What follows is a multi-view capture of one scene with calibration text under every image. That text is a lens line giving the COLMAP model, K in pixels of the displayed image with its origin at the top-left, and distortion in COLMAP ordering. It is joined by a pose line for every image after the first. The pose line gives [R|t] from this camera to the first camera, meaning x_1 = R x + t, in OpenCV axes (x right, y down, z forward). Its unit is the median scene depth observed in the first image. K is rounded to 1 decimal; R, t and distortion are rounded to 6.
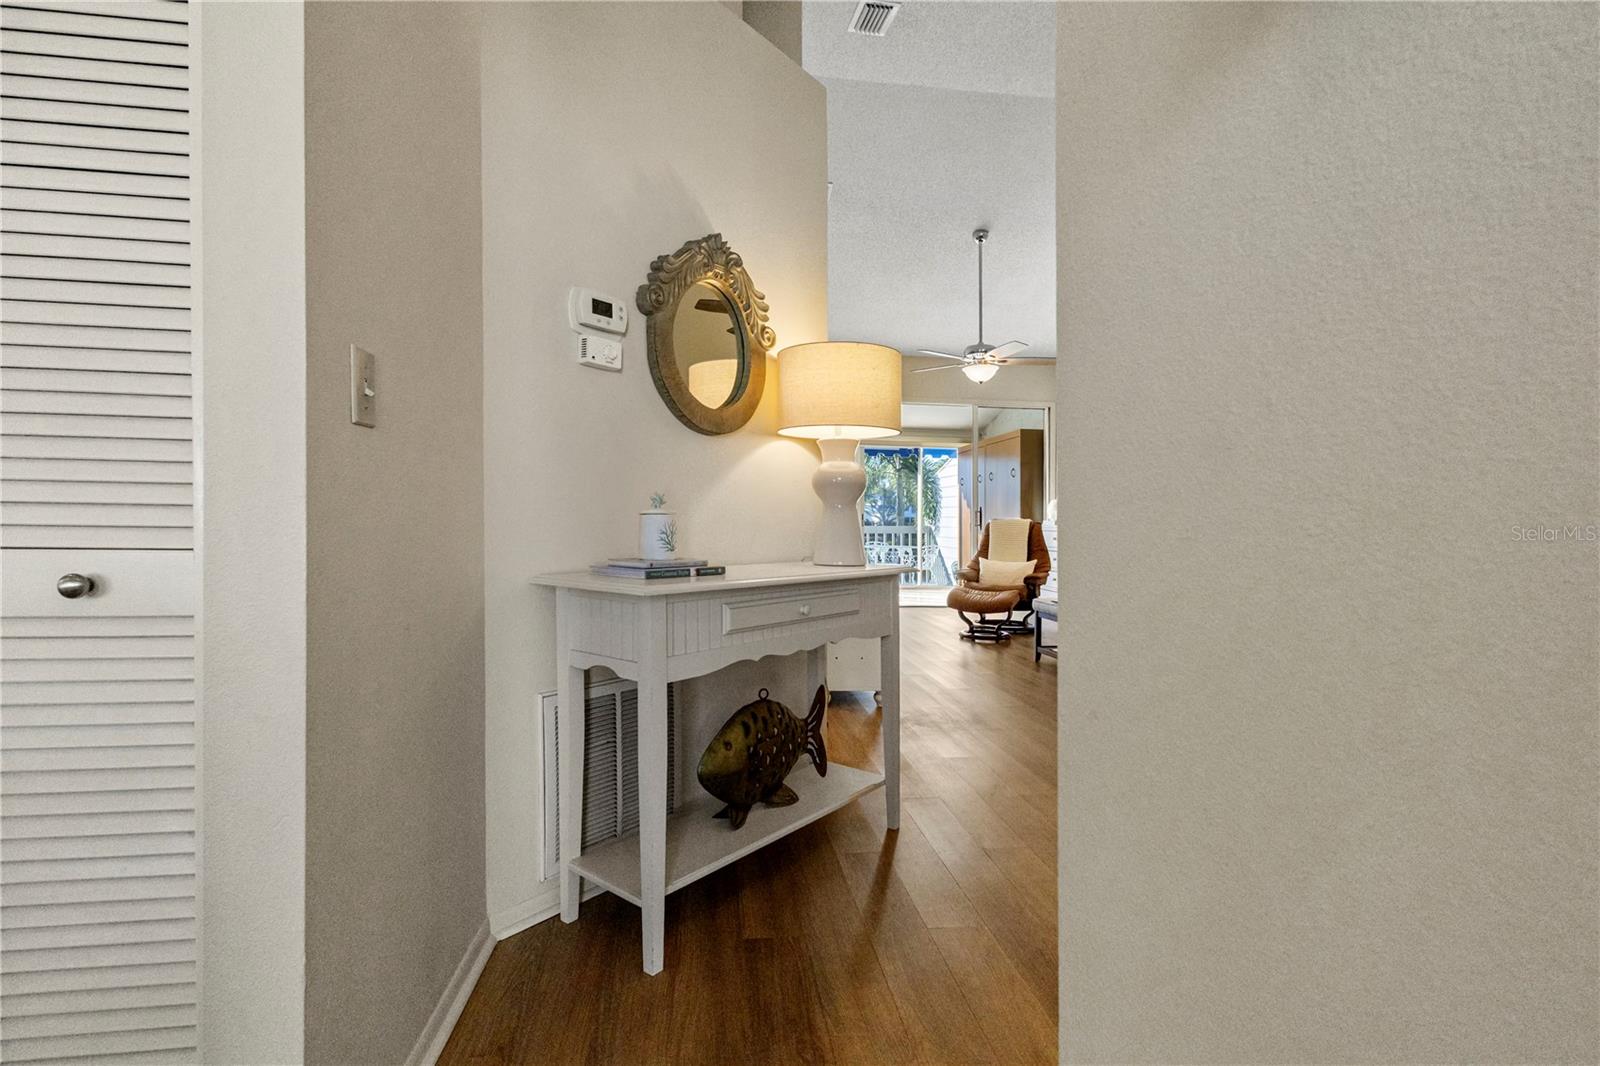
lens RADIAL K [[739.2, 0, 804.3], [0, 739.2, 533.7], [0, 0, 1]] dist [-0.000797, -0.000124]
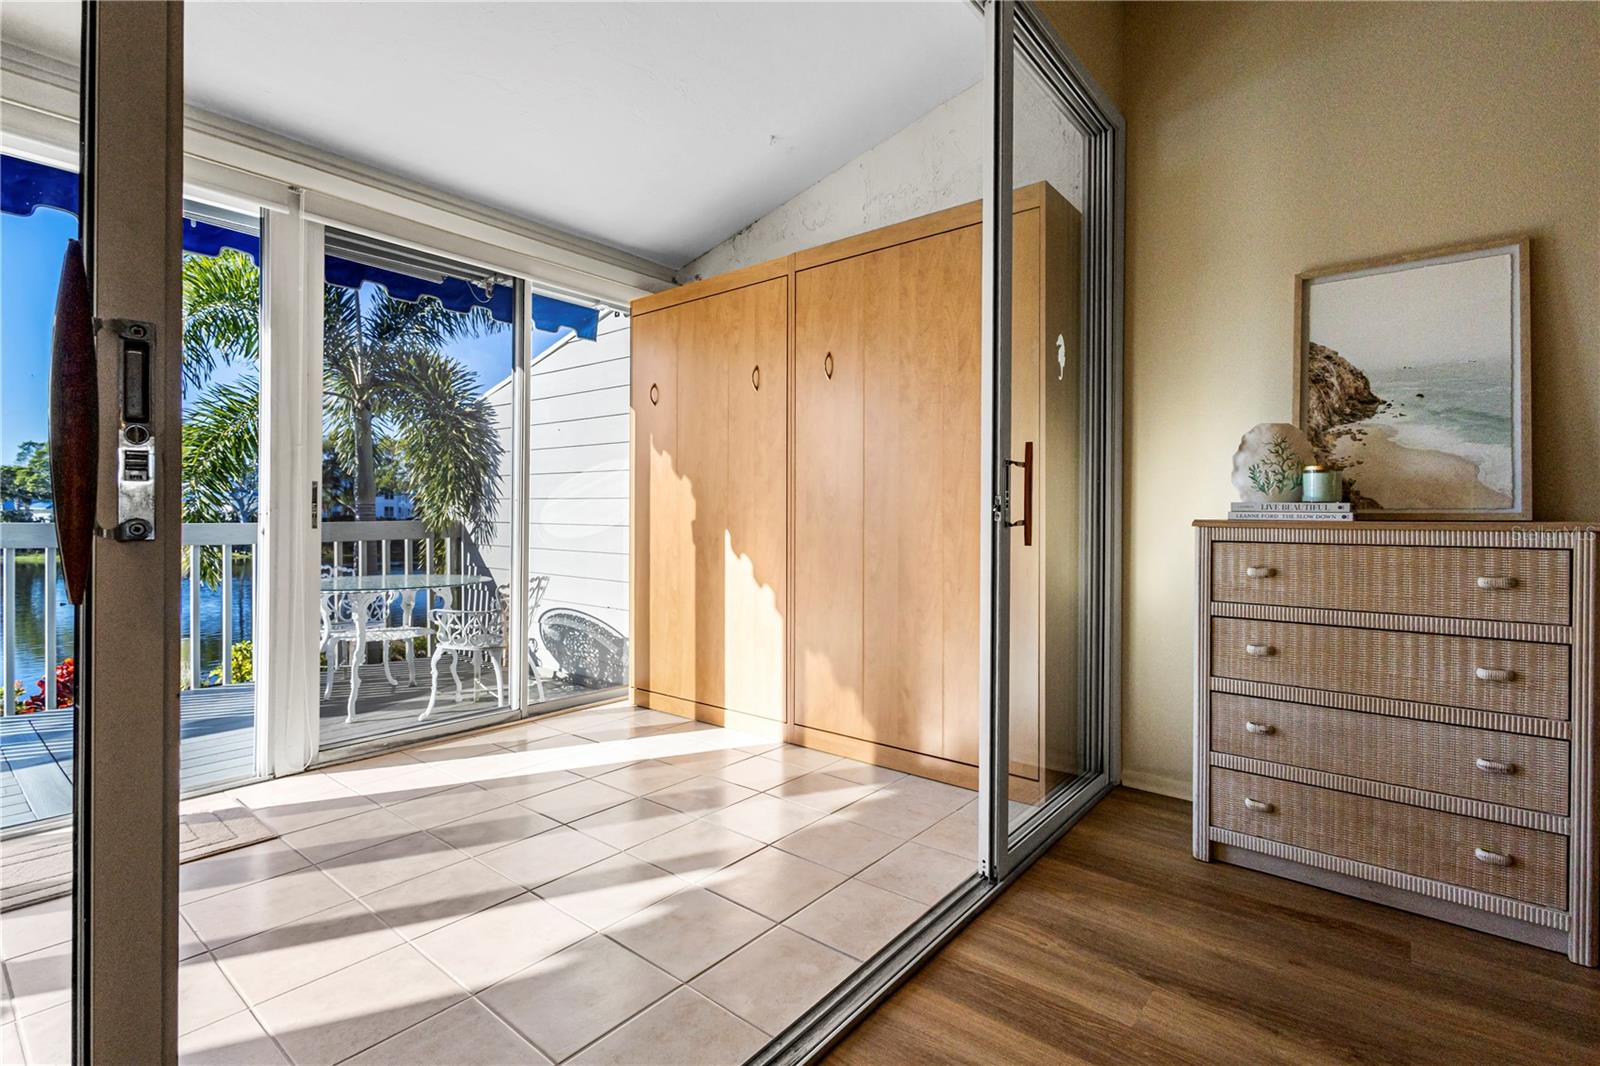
lens RADIAL K [[739.2, 0, 799.6], [0, 739.2, 524.2], [0, 0, 1]] dist [-0.000797, -0.000124]
pose [[0.729099, -0.002850, 0.684402, 0.023462], [-0.001446, 0.999983, 0.005704, -0.012680], [-0.684407, -0.005148, 0.729082, 0.572653]]
